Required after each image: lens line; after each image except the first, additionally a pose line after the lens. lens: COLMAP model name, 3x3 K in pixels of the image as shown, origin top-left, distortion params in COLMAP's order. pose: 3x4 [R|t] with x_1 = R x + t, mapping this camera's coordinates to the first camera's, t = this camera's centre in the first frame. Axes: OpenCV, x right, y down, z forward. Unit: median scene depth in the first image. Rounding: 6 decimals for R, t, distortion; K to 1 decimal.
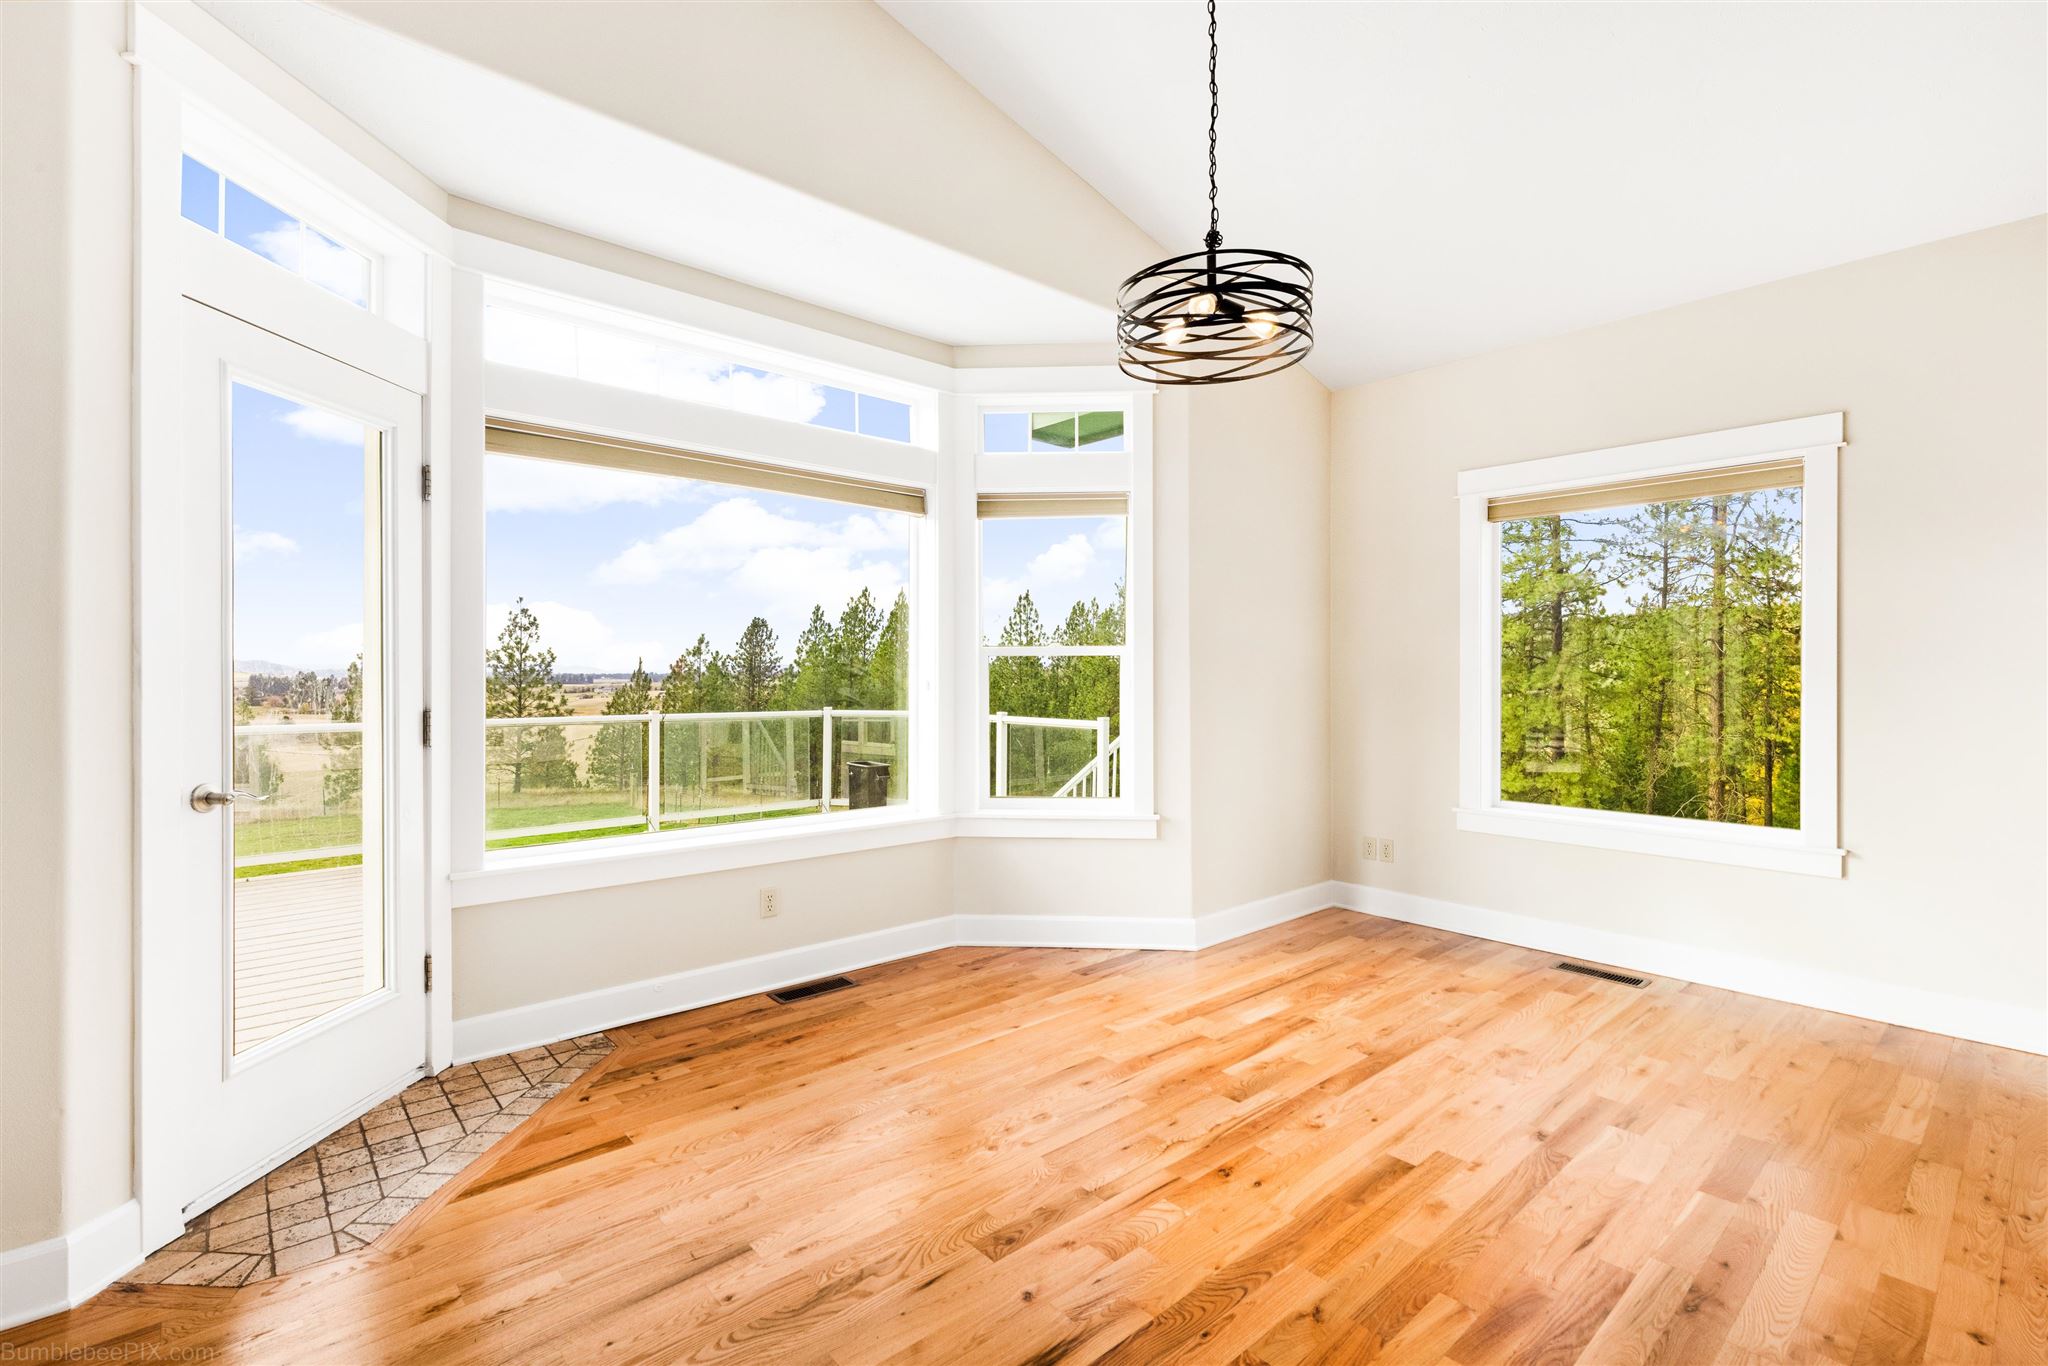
lens RADIAL K [[922.1, 0, 1018.2], [0, 922.1, 675.2], [0, 0, 1]] dist [0.003640, -0.000099]
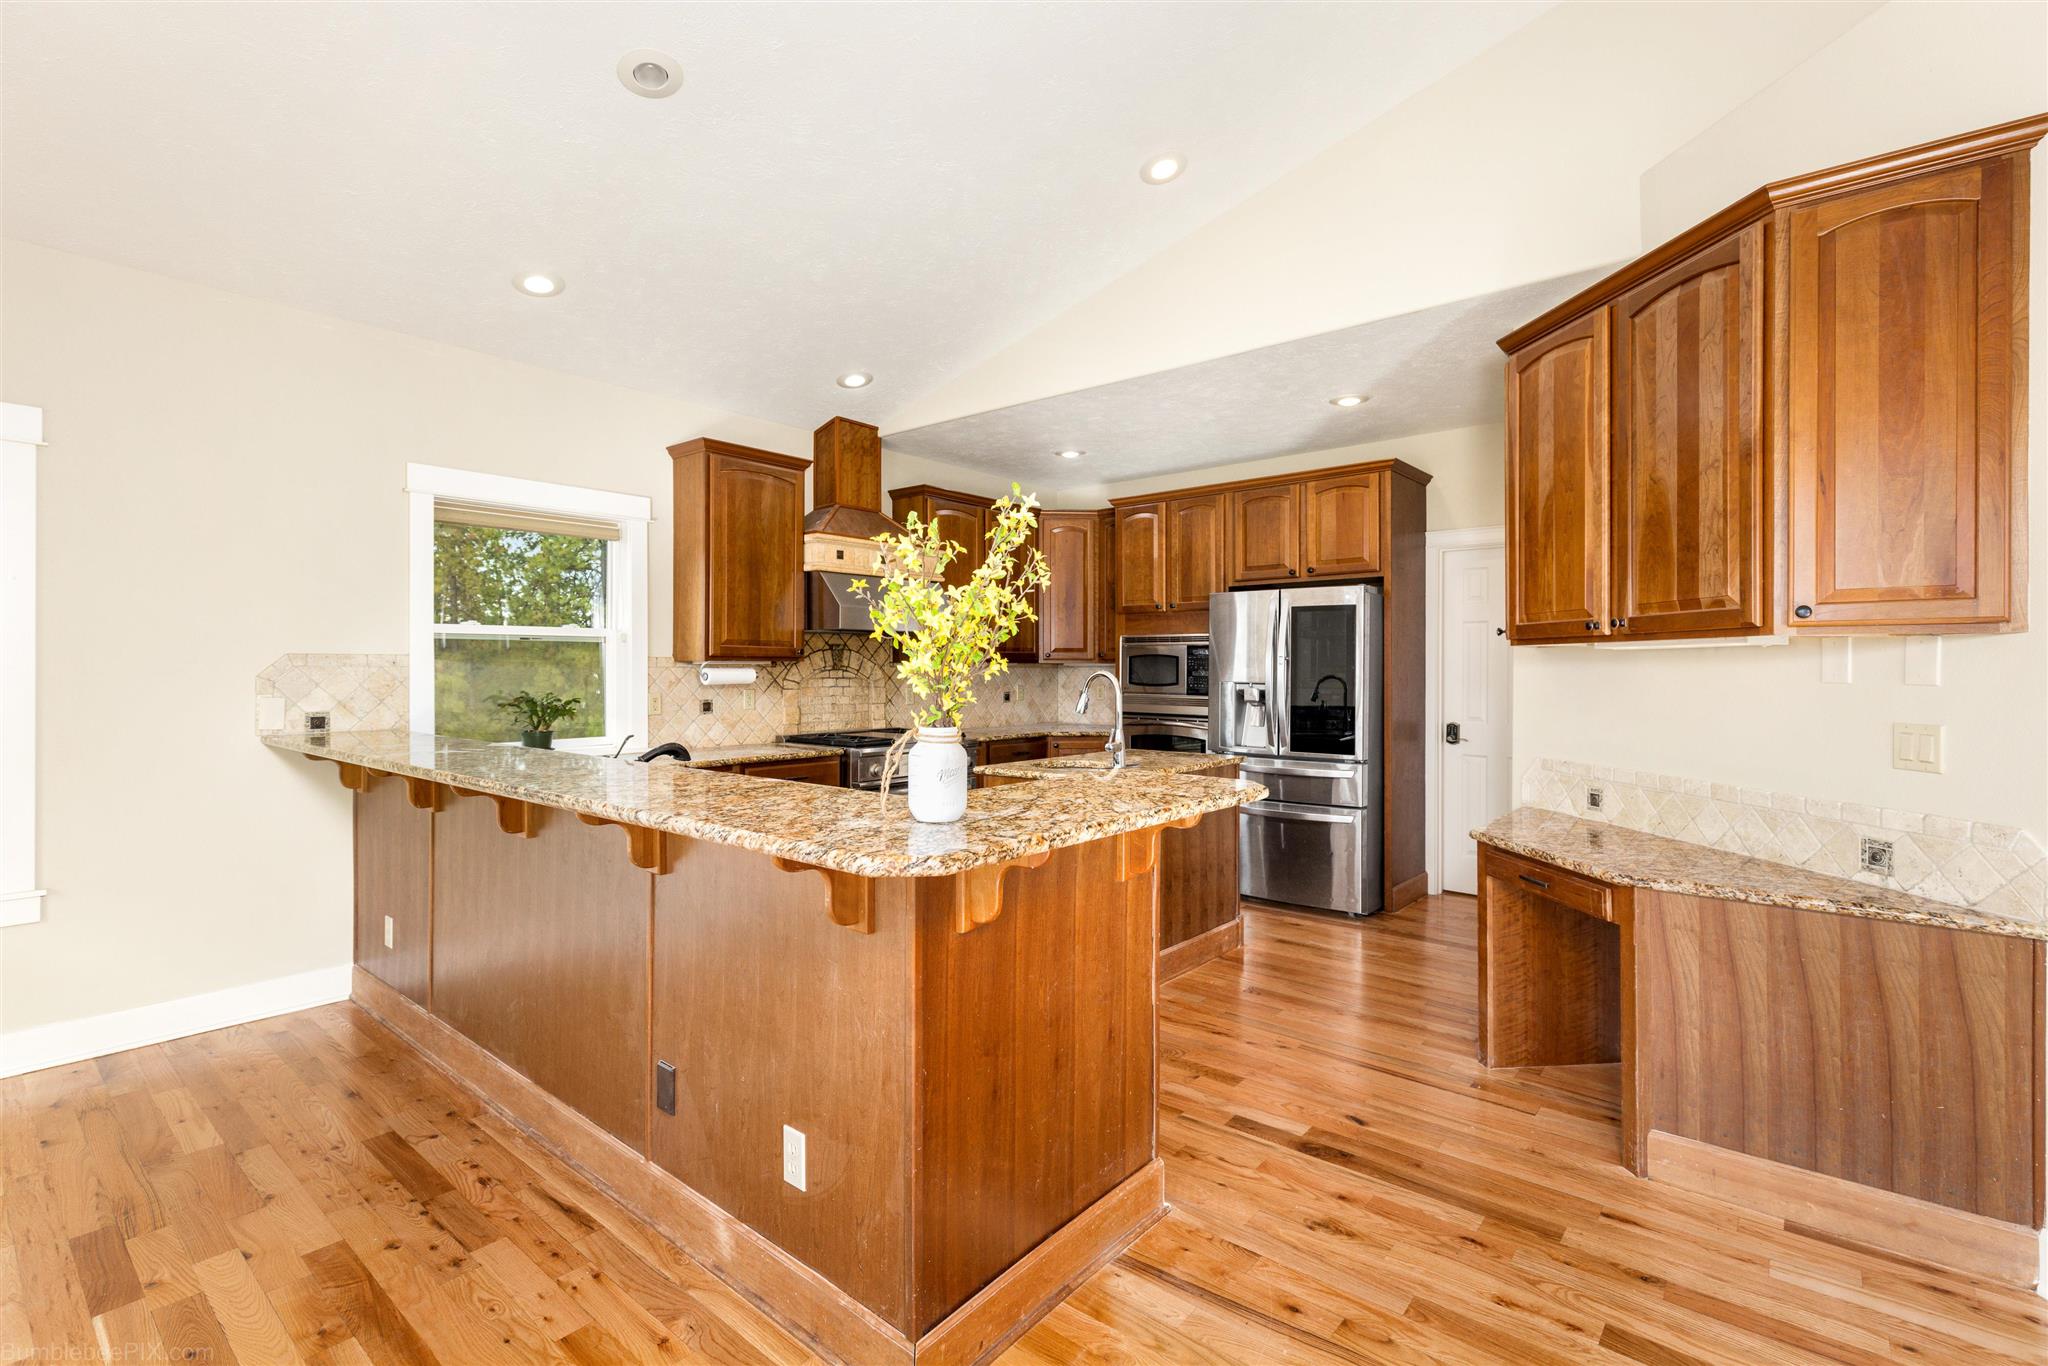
lens RADIAL K [[922.1, 0, 1018.2], [0, 922.1, 675.2], [0, 0, 1]] dist [0.003640, -0.000099]
pose [[-0.152017, -0.006154, 0.988359, -0.164991], [0.003428, 0.999971, 0.006753, -0.027536], [-0.988372, 0.004415, -0.151991, 0.197213]]
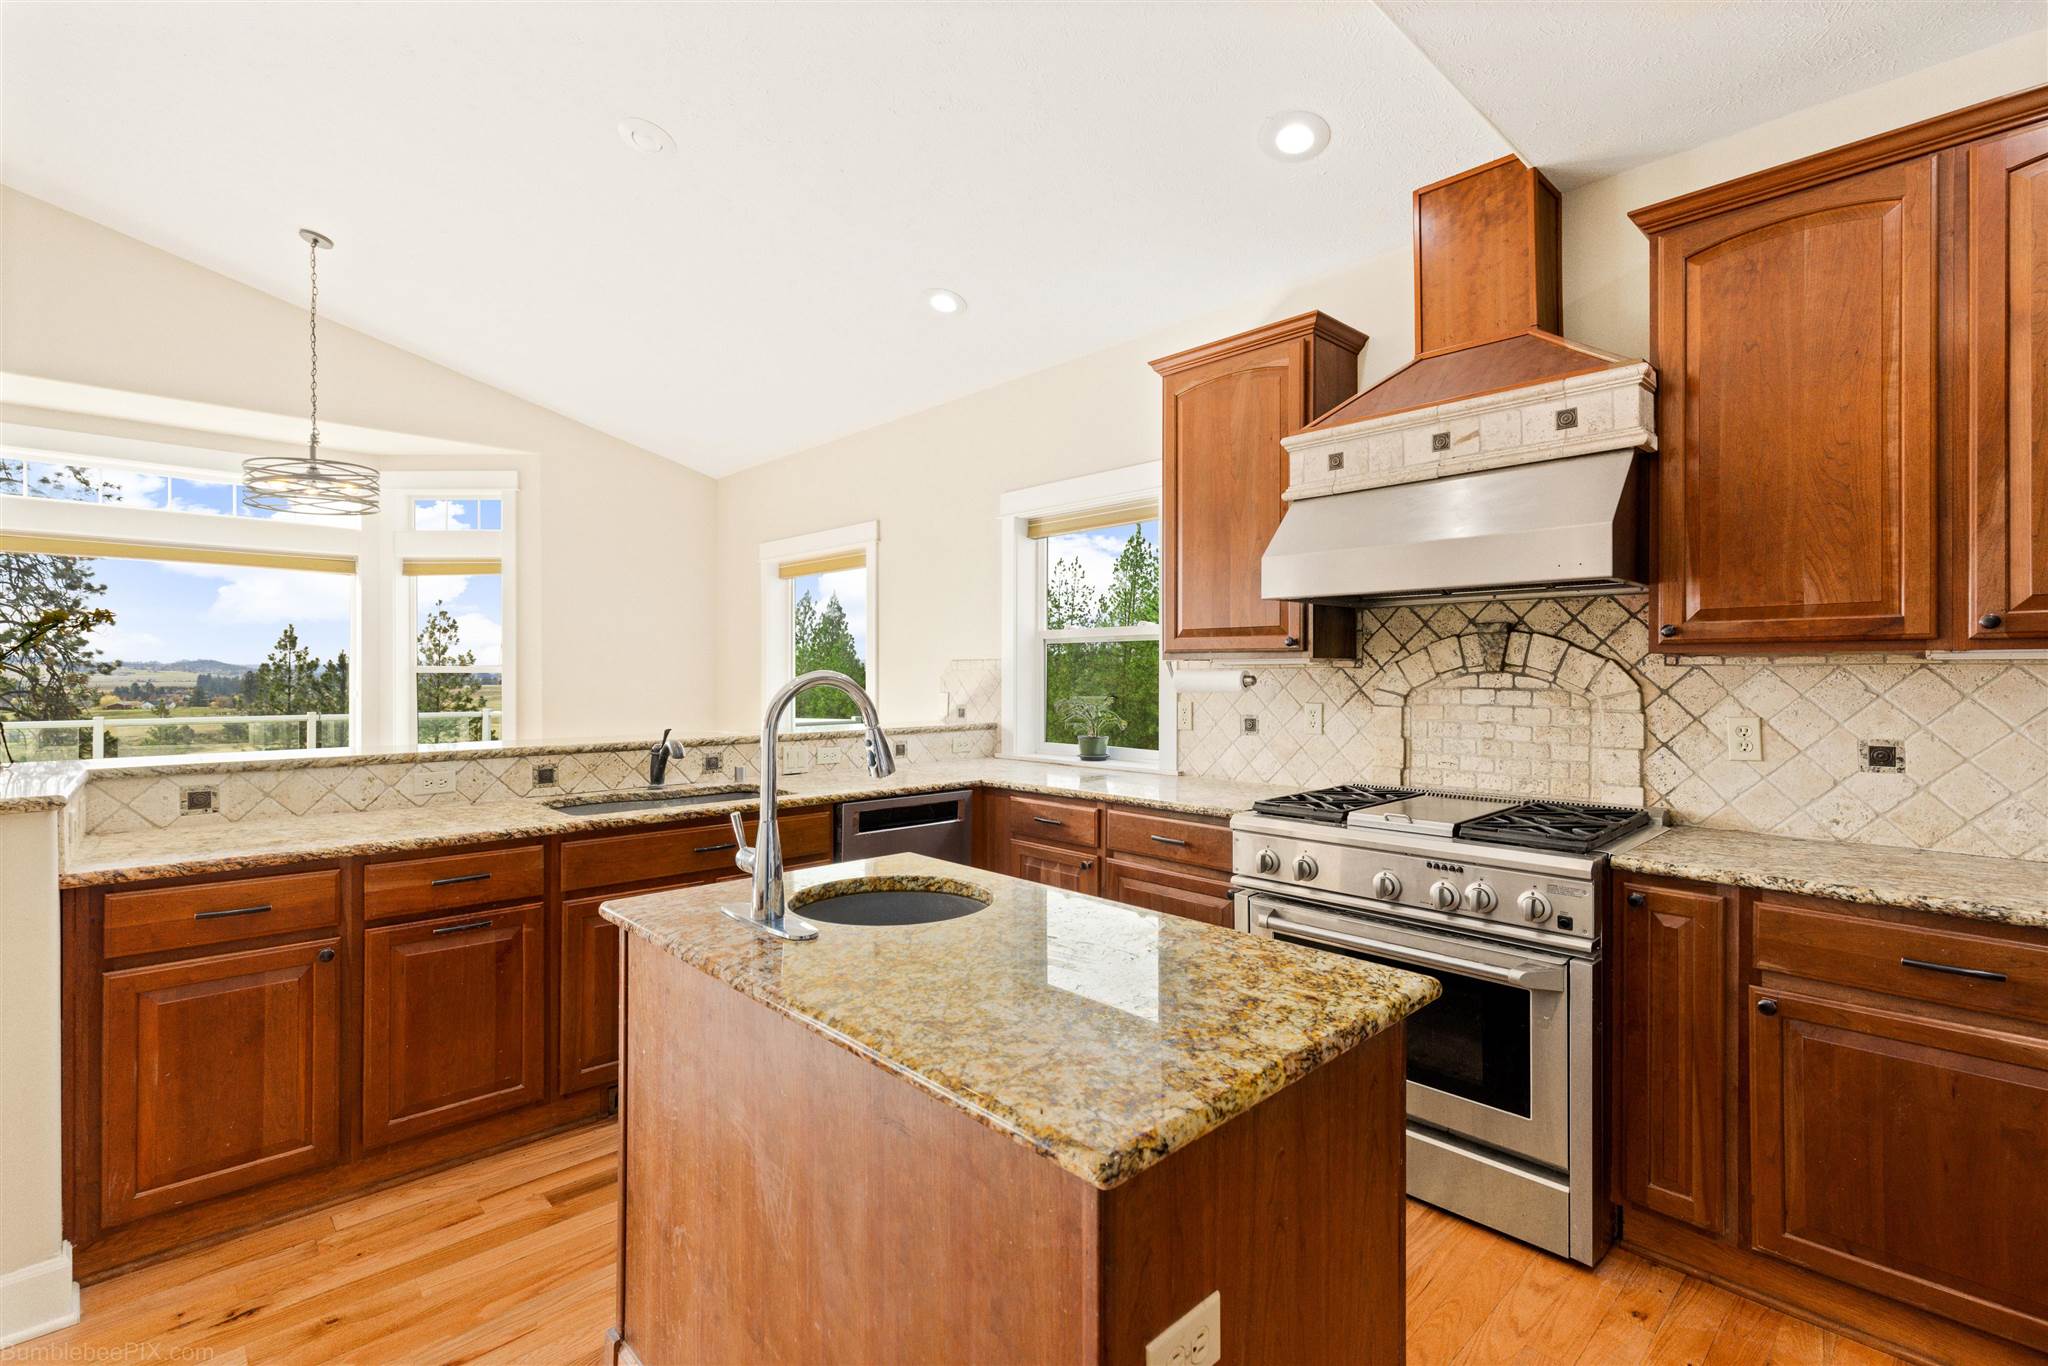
lens RADIAL K [[922.1, 0, 1018.2], [0, 922.1, 675.2], [0, 0, 1]] dist [0.003640, -0.000099]
pose [[0.999372, 0.001588, 0.035391, 1.152026], [-0.001530, 0.999997, -0.001650, -0.022181], [-0.035393, 0.001595, 0.999372, -0.617464]]
